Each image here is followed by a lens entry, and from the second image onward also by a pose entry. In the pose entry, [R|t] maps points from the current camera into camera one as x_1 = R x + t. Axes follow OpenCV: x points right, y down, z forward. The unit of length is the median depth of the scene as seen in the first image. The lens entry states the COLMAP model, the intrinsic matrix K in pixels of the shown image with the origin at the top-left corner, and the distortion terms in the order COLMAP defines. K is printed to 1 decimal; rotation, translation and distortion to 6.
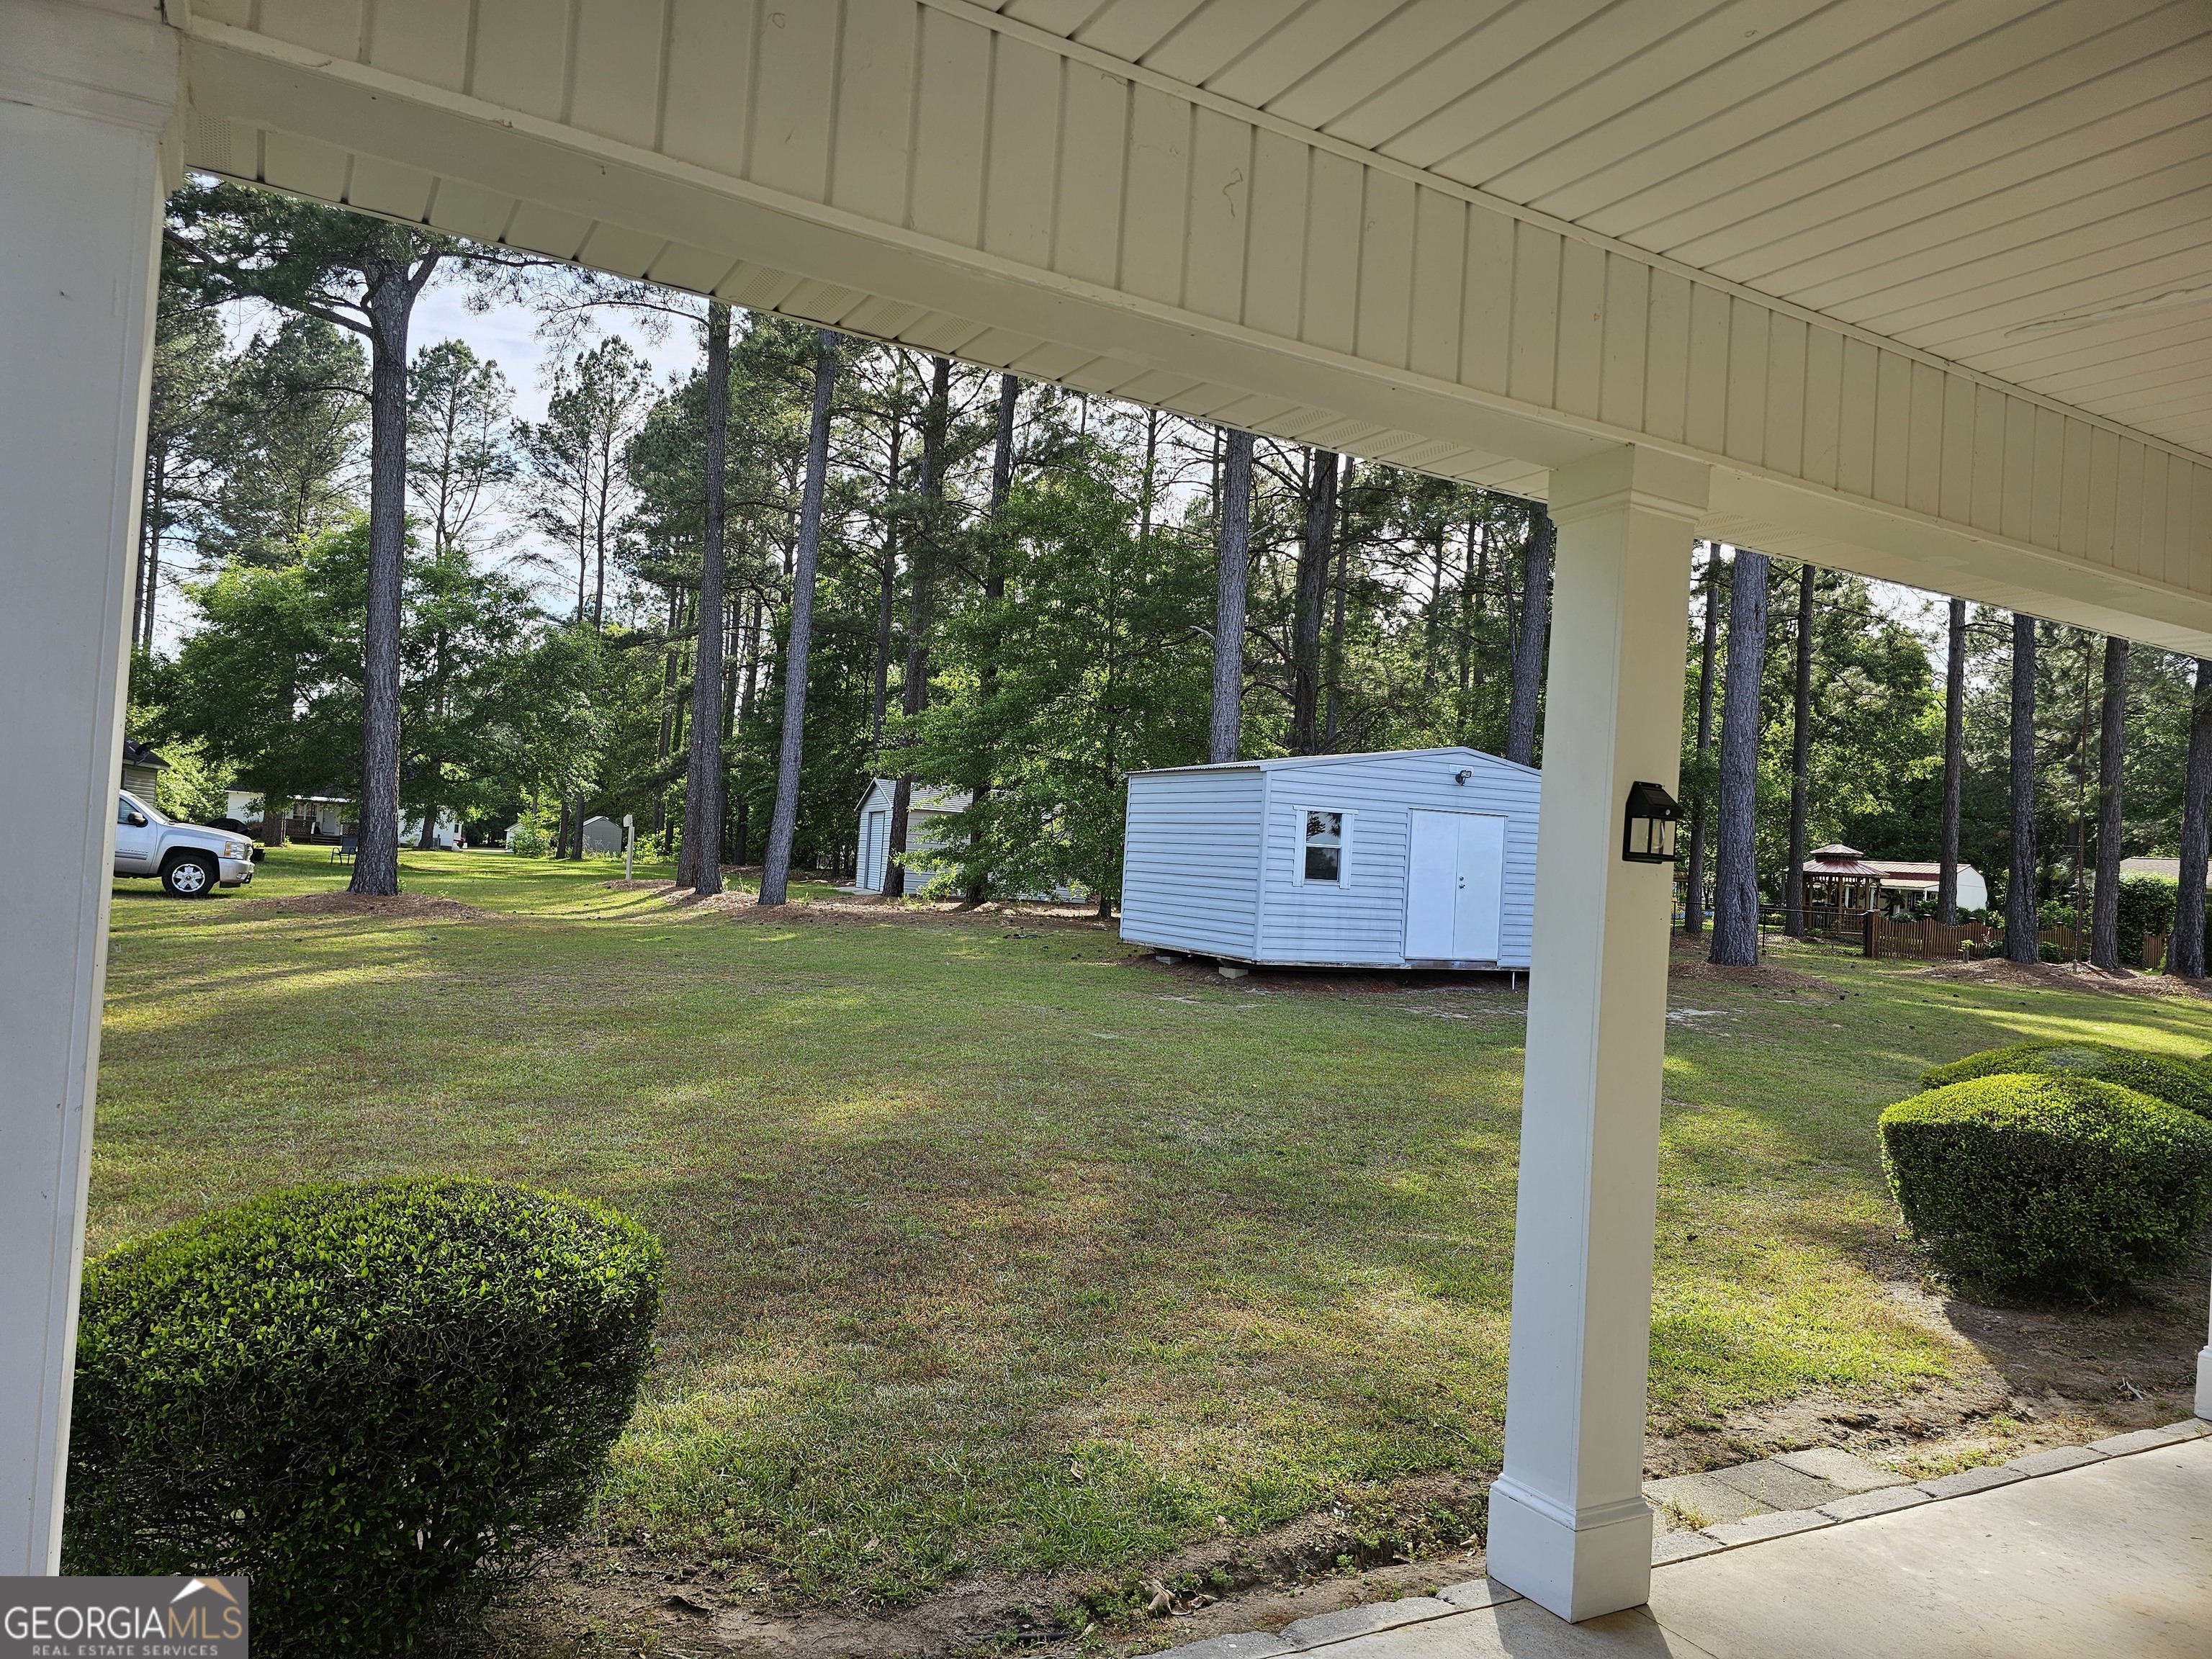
lens RADIAL K [[1500.5, 0, 1114.6], [0, 1500.5, 833.2], [0, 0, 1]] dist [0.069273, -0.057691]
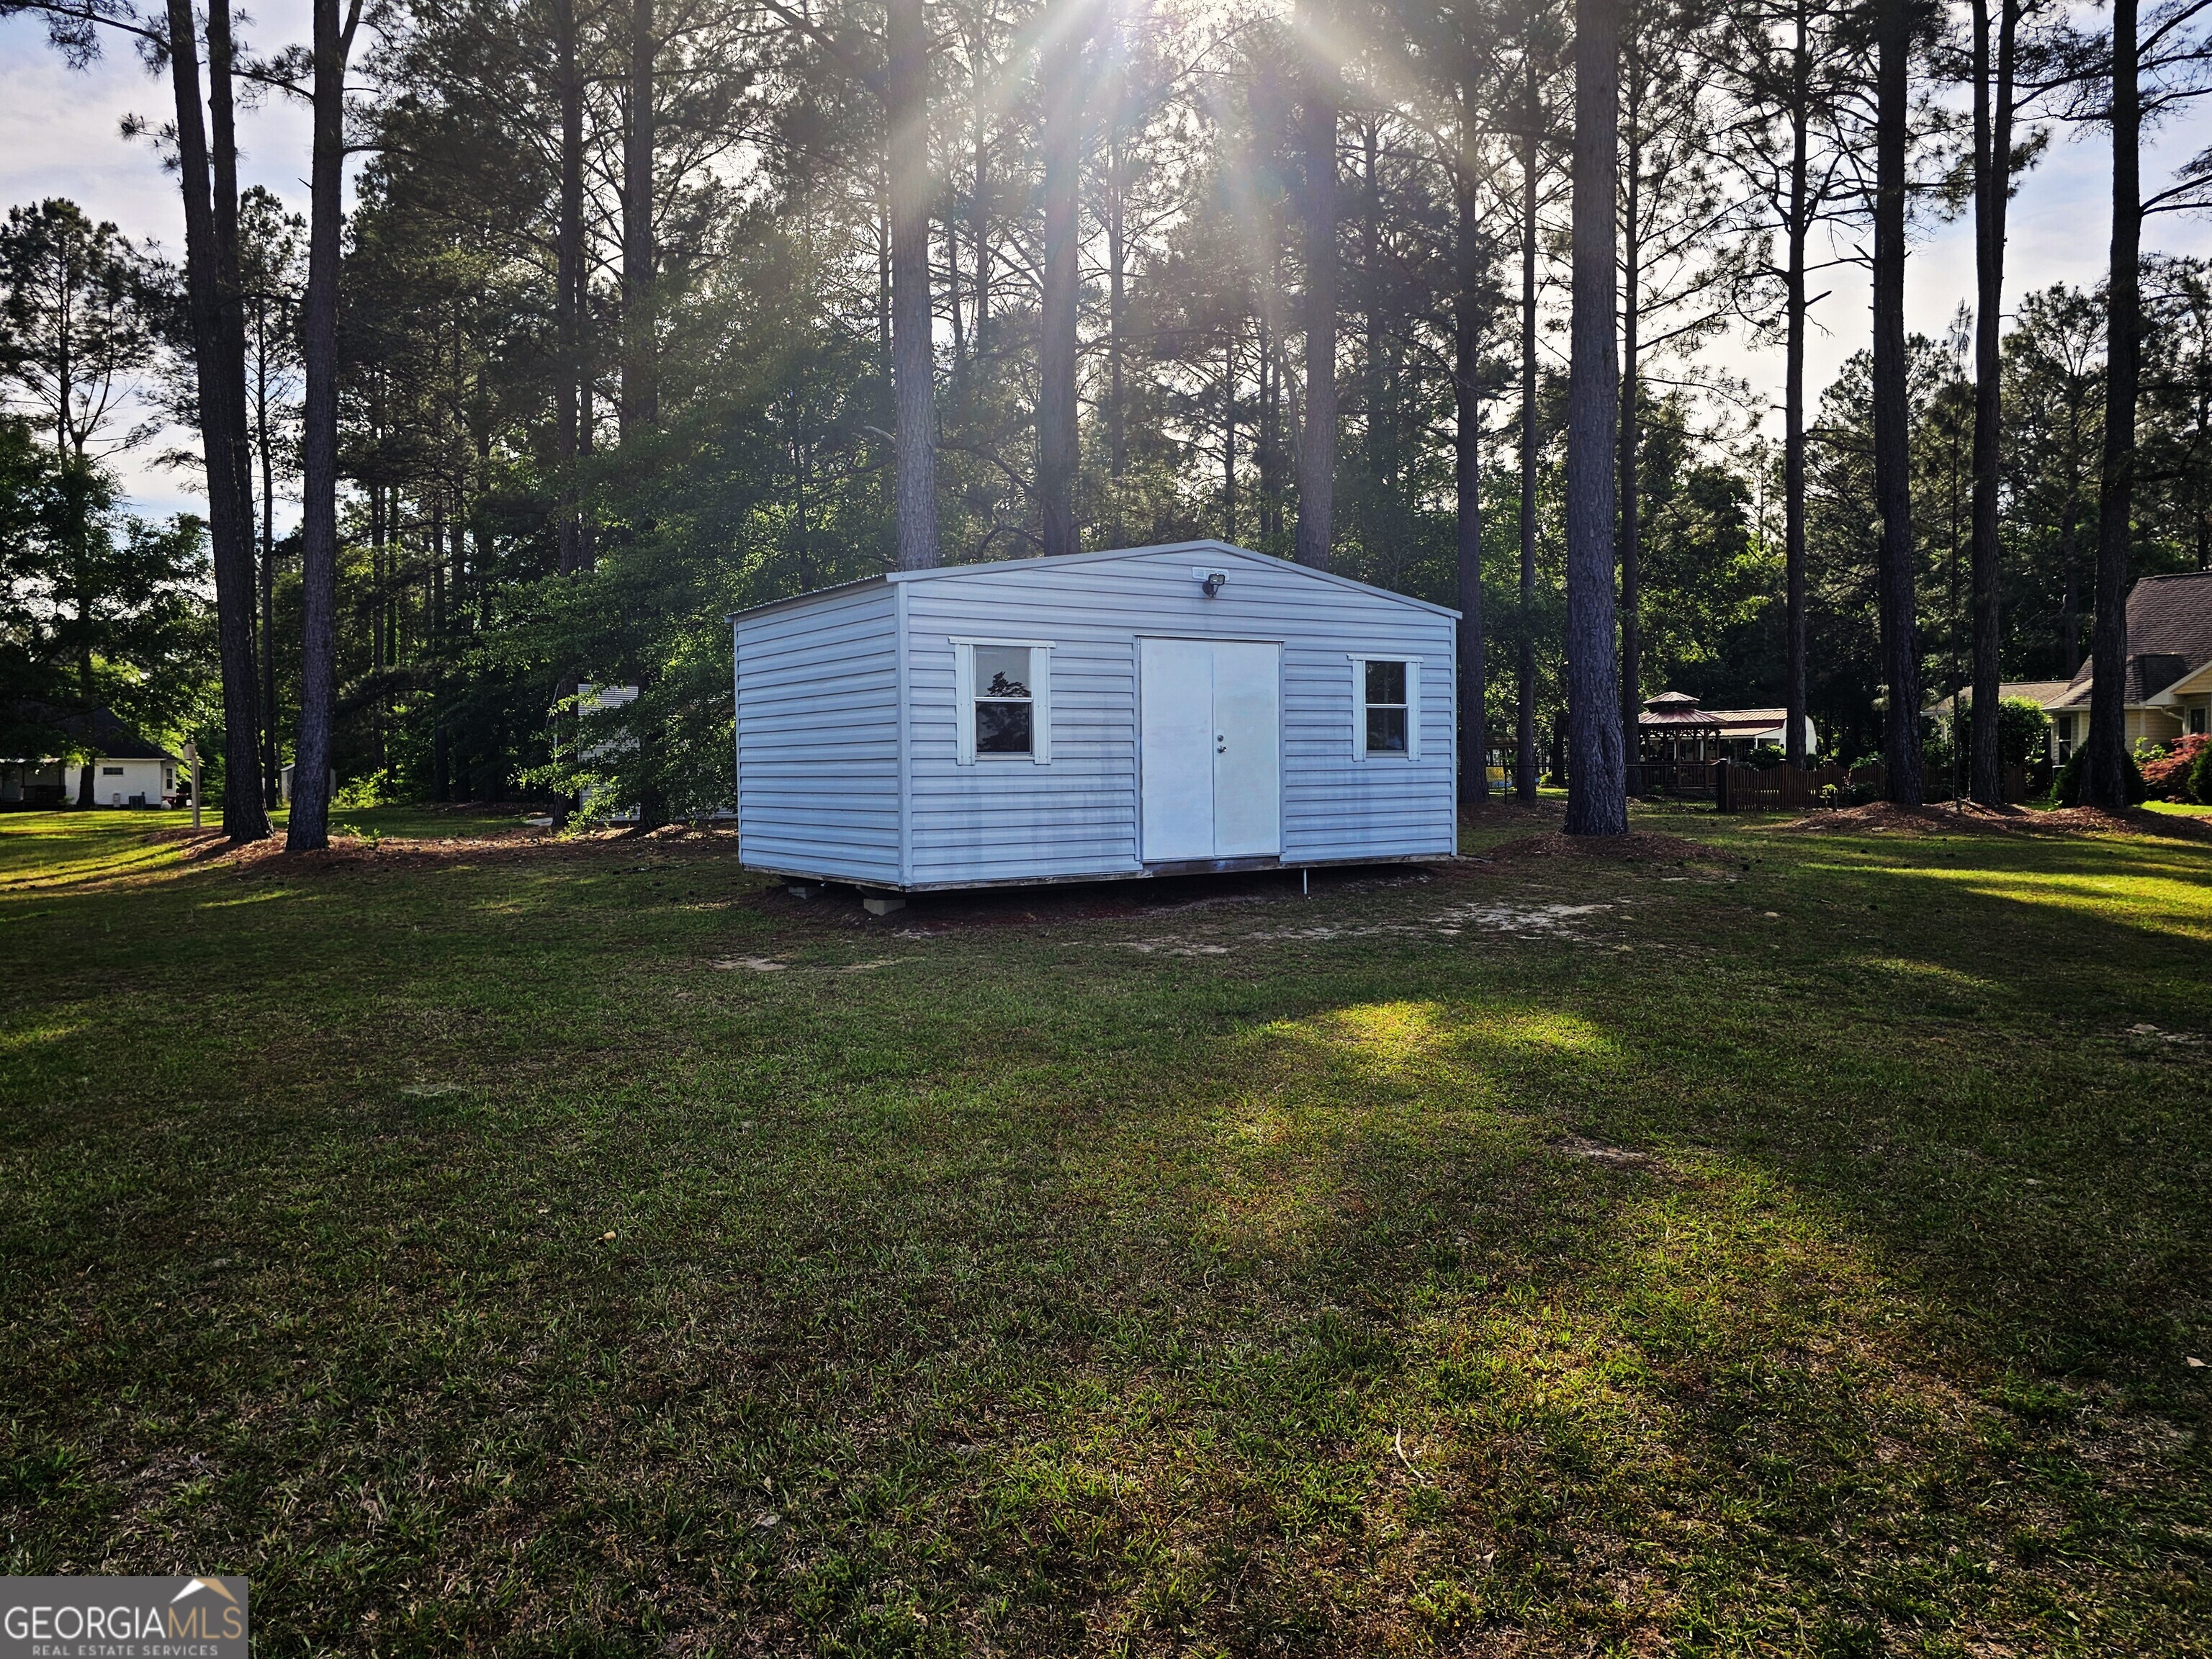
lens RADIAL K [[1500.5, 0, 1114.6], [0, 1500.5, 833.2], [0, 0, 1]] dist [0.069273, -0.057691]
pose [[0.991688, -0.073512, 0.105599, 0.077663], [0.066853, 0.995625, 0.065273, 0.018139], [-0.109935, -0.057671, 0.992264, 0.239060]]
